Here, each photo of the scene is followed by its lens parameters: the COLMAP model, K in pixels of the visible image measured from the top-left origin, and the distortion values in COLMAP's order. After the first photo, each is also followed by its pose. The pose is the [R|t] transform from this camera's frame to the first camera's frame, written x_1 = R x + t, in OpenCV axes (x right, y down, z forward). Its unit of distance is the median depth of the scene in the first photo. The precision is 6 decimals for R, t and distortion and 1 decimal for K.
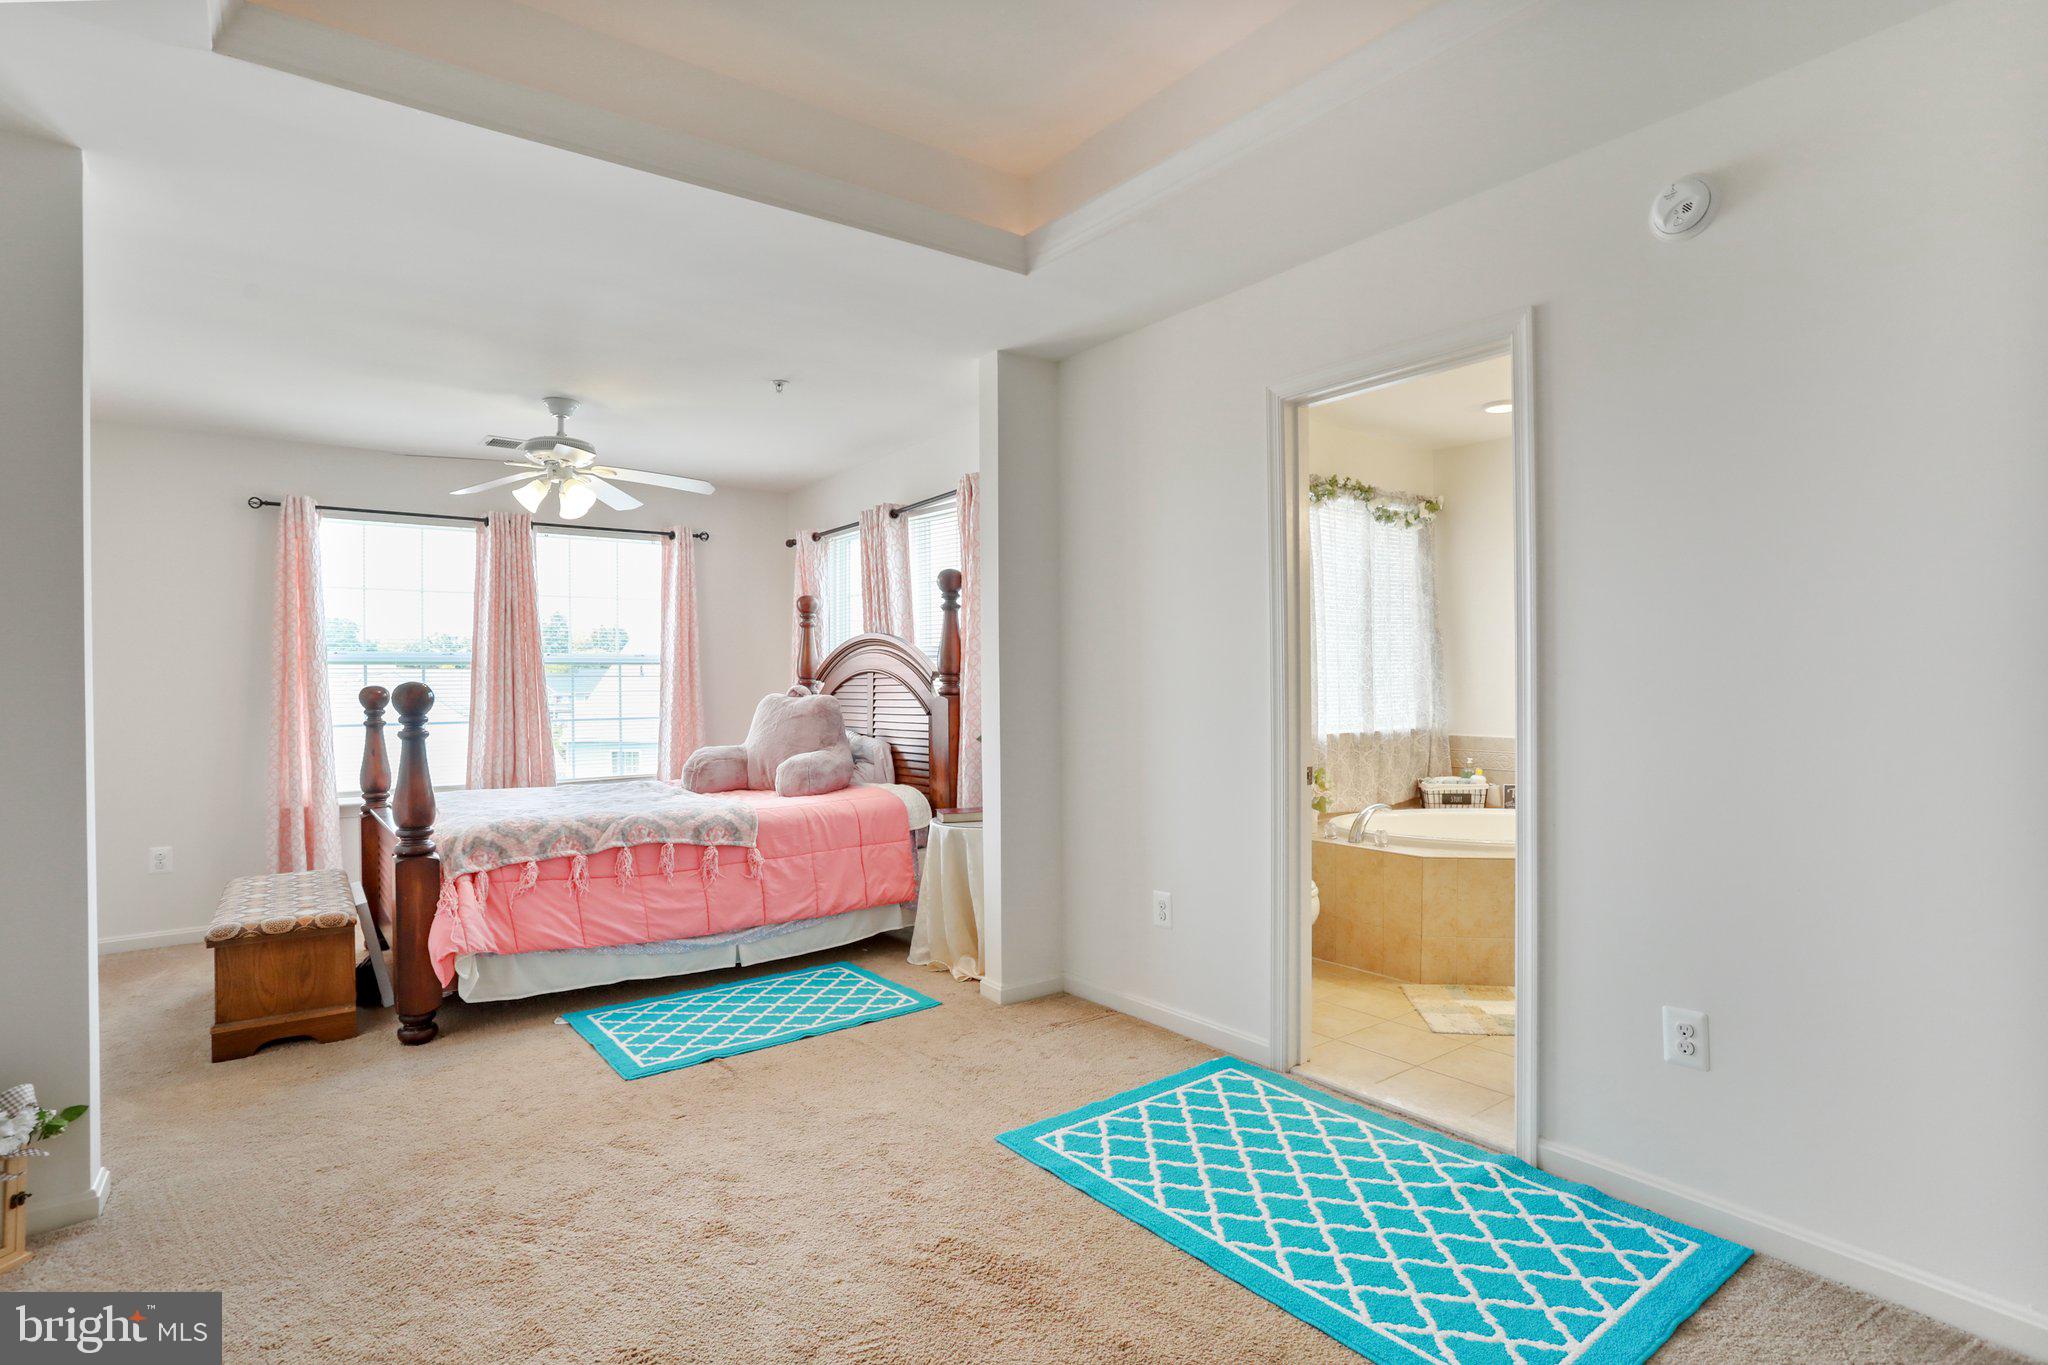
lens RADIAL K [[1010.2, 0, 1029.2], [0, 1010.2, 685.1], [0, 0, 1]] dist [-0.002966, 0.000543]
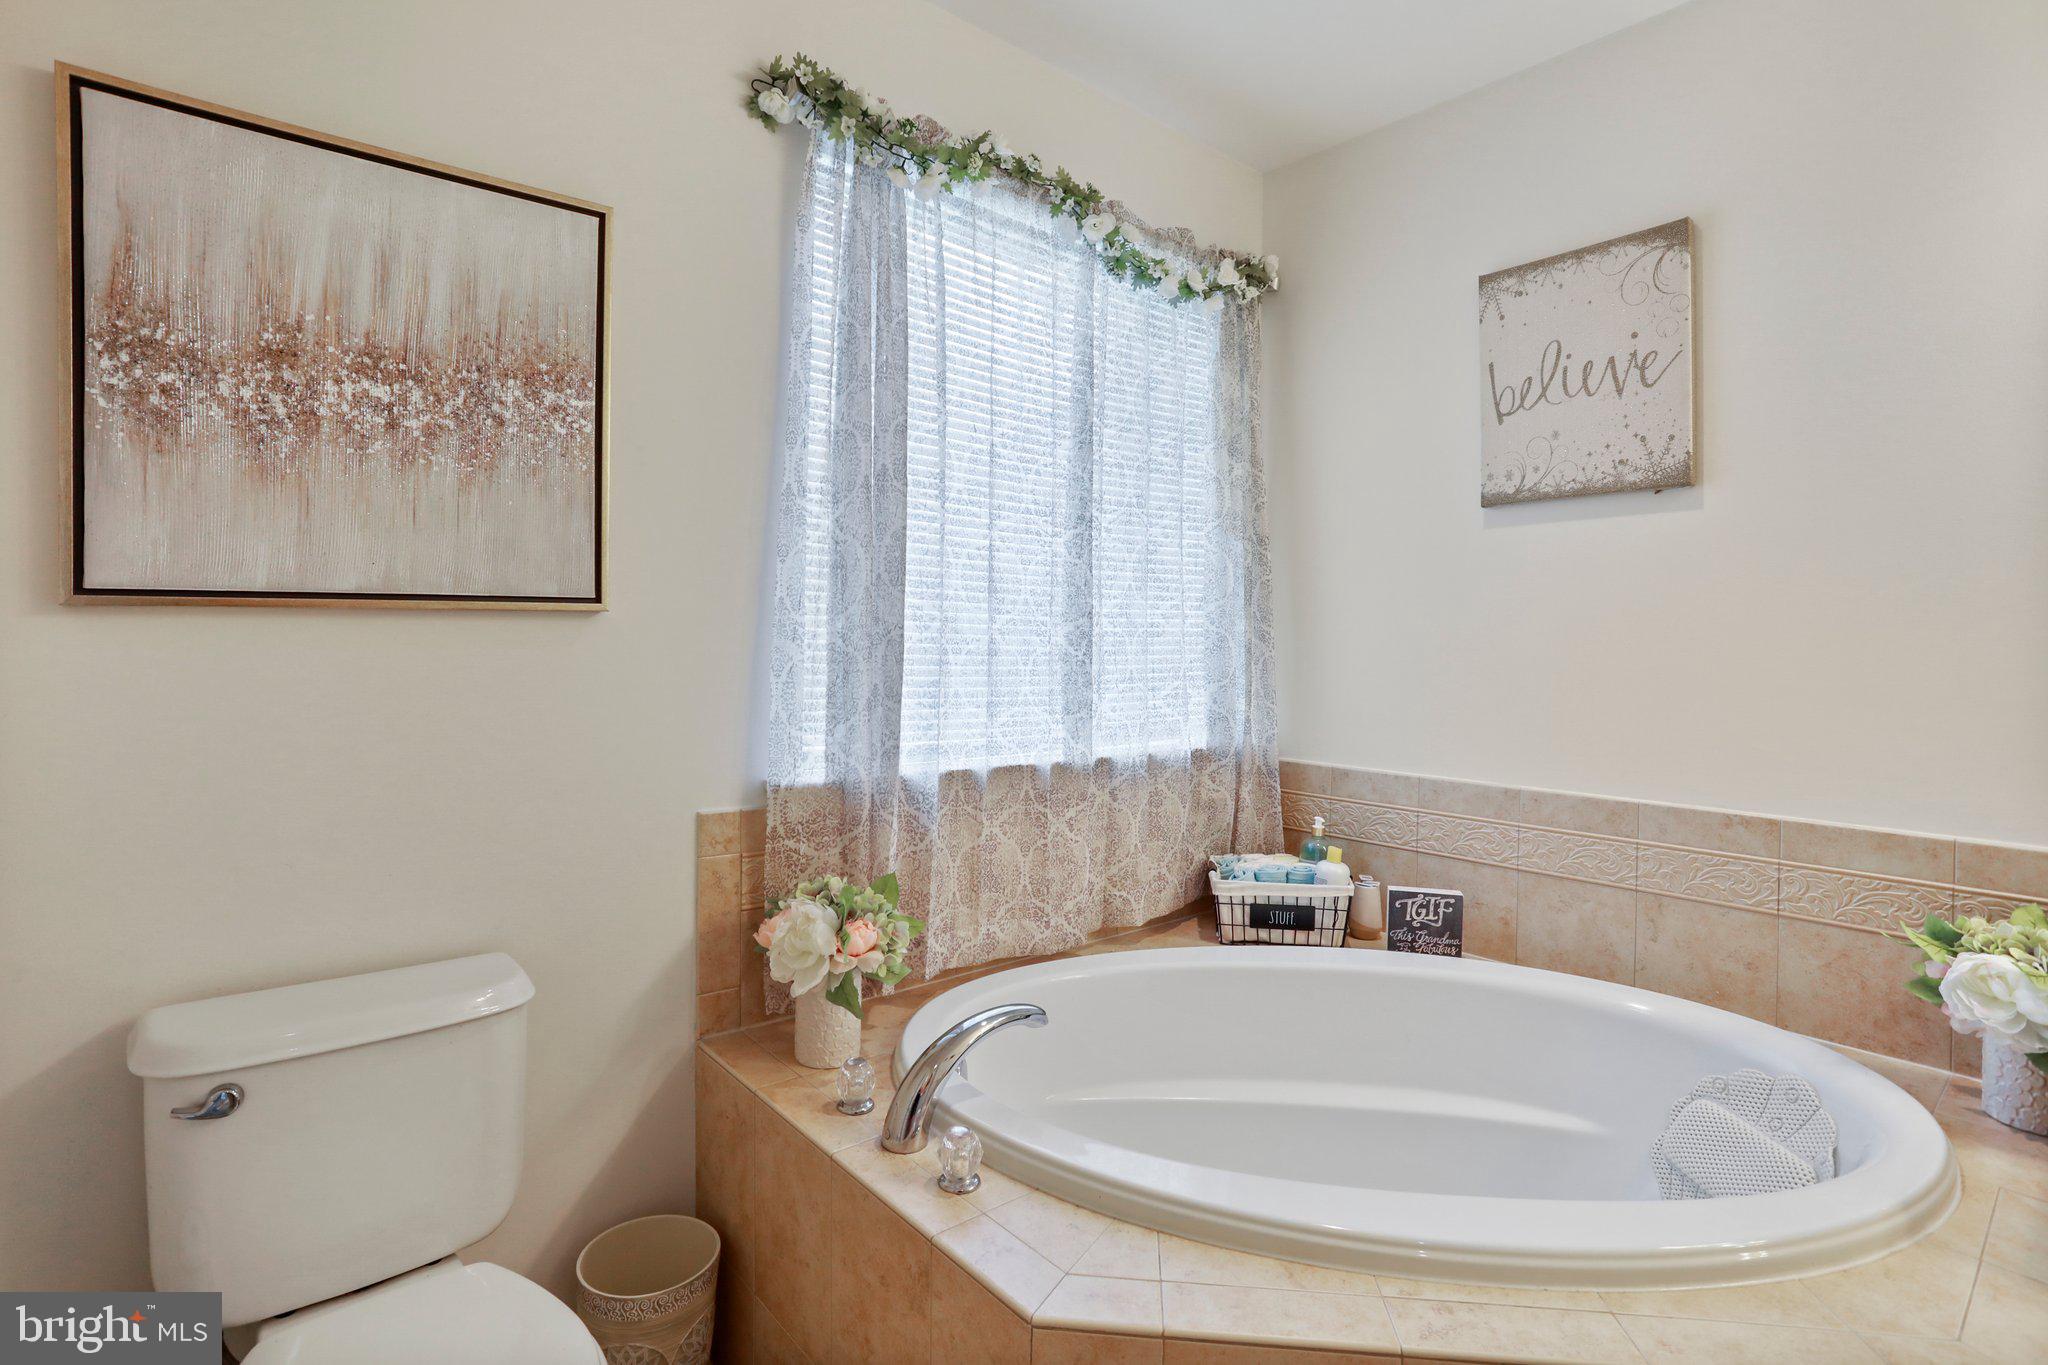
lens RADIAL K [[993.9, 0, 1017.7], [0, 993.9, 632.4], [0, 0, 1]] dist [-0.001730, 0.000166]
pose [[0.998849, 0.018974, 0.044054, 0.476375], [-0.018155, 0.999656, -0.018919, 0.001435], [-0.044398, 0.018097, 0.998850, 0.953037]]
